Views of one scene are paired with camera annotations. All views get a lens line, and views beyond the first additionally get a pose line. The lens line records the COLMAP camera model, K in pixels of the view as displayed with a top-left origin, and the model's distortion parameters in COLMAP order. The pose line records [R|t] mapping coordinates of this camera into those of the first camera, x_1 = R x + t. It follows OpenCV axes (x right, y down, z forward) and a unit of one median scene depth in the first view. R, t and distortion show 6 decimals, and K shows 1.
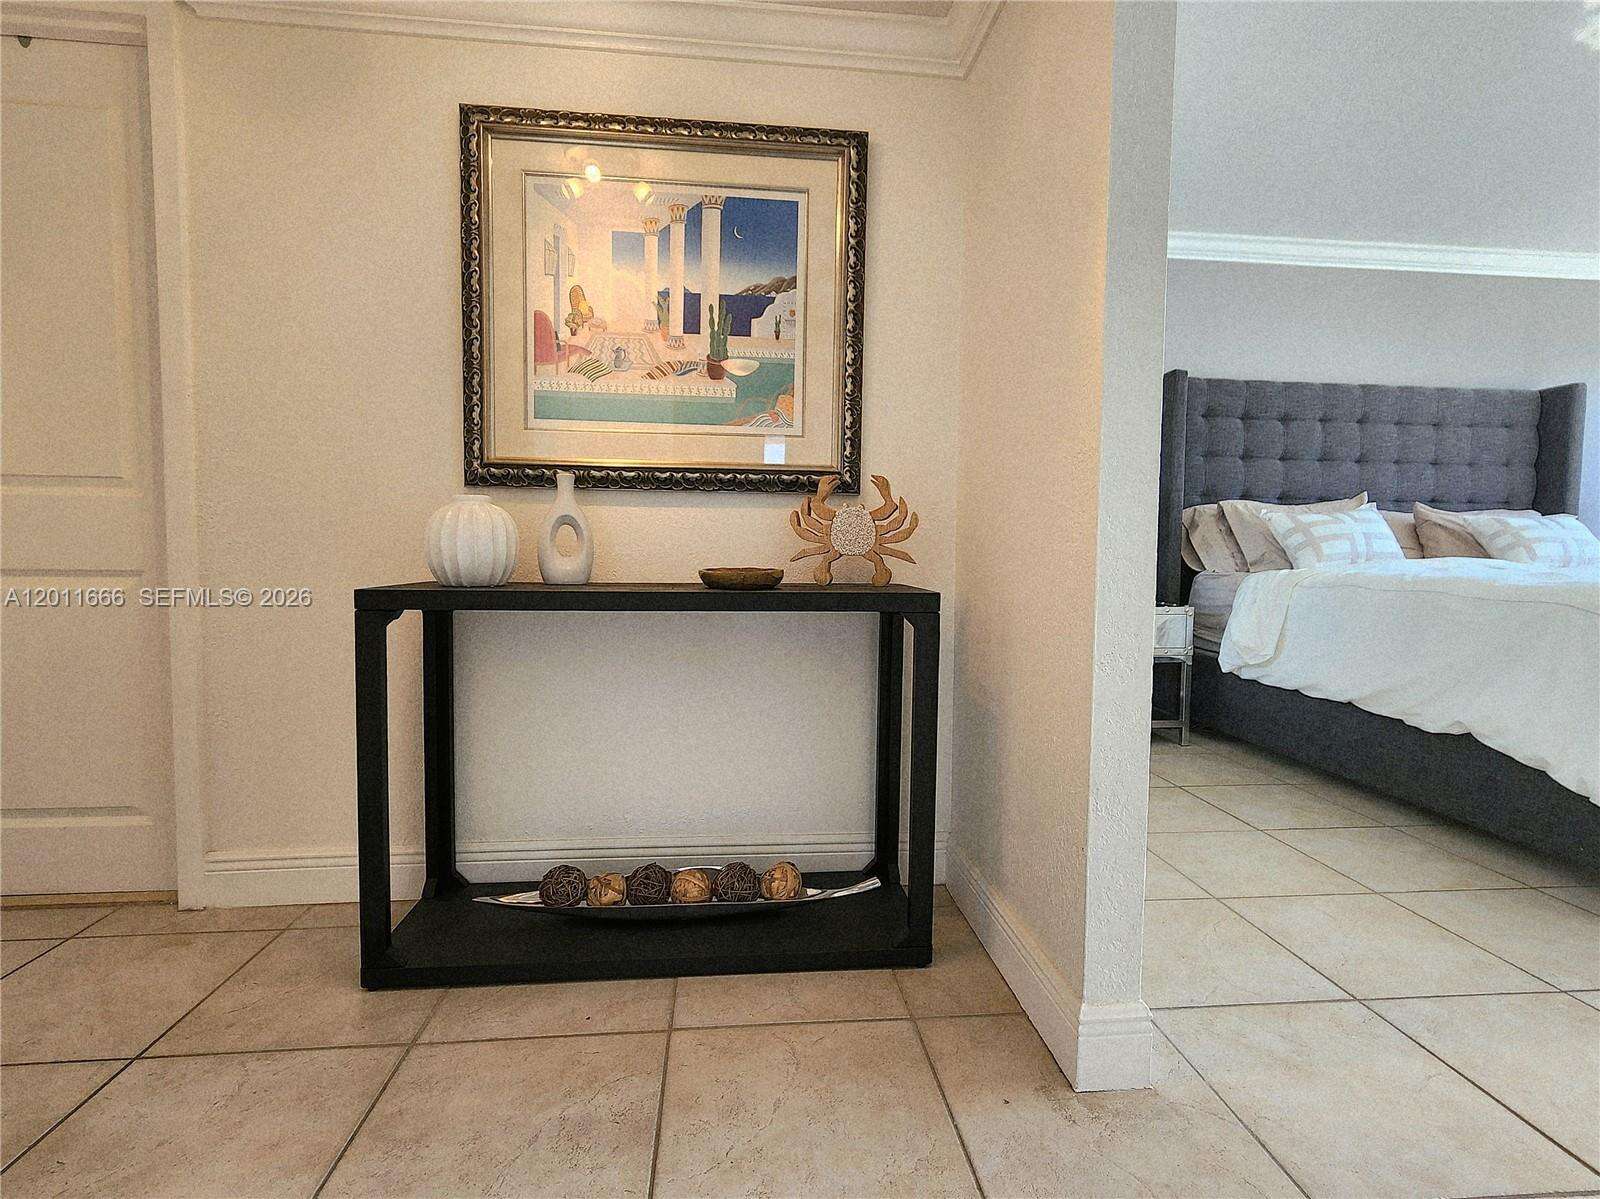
lens RADIAL K [[774.8, 0, 798.5], [0, 774.8, 588.7], [0, 0, 1]] dist [0.000498, 0.001037]
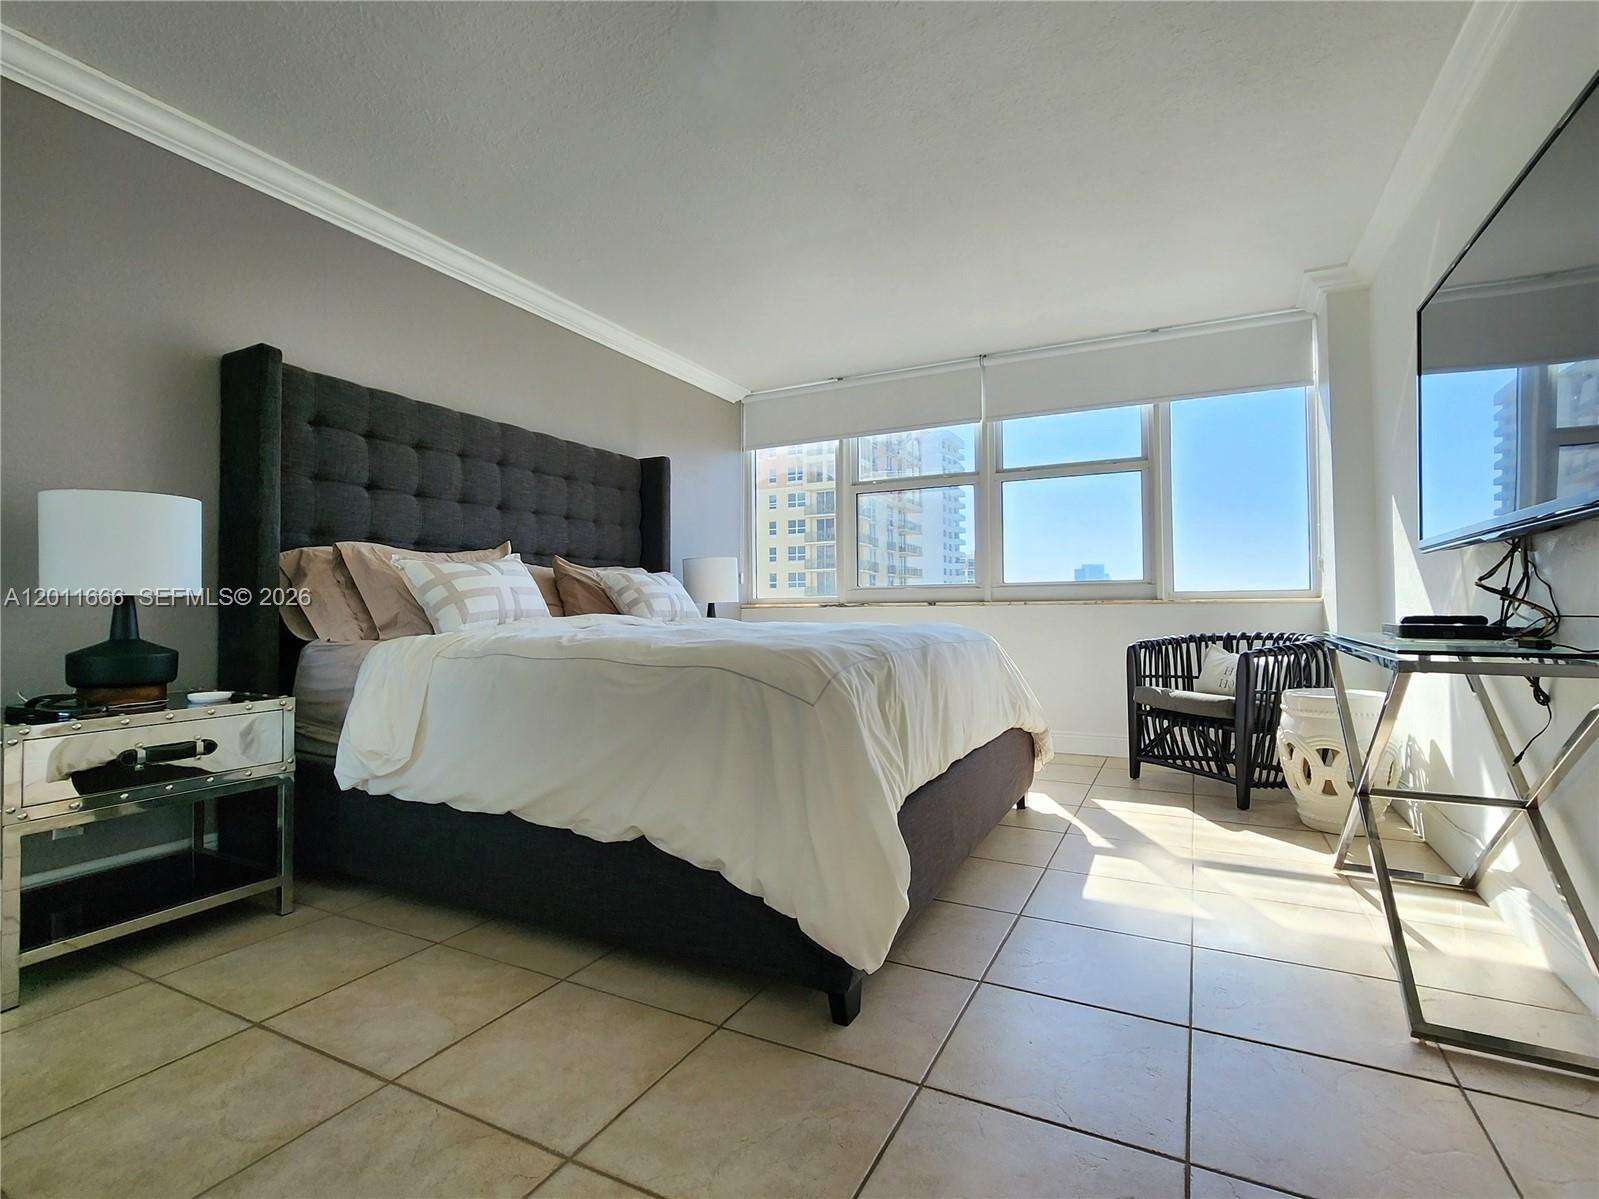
lens RADIAL K [[774.3, 0, 798.0], [0, 774.3, 588.7], [0, 0, 1]] dist [0.000498, 0.001037]
pose [[0.540760, 0.007213, 0.841146, 0.177161], [0.054511, 0.997561, -0.043598, -0.015350], [-0.839409, 0.069428, 0.539048, 0.265379]]
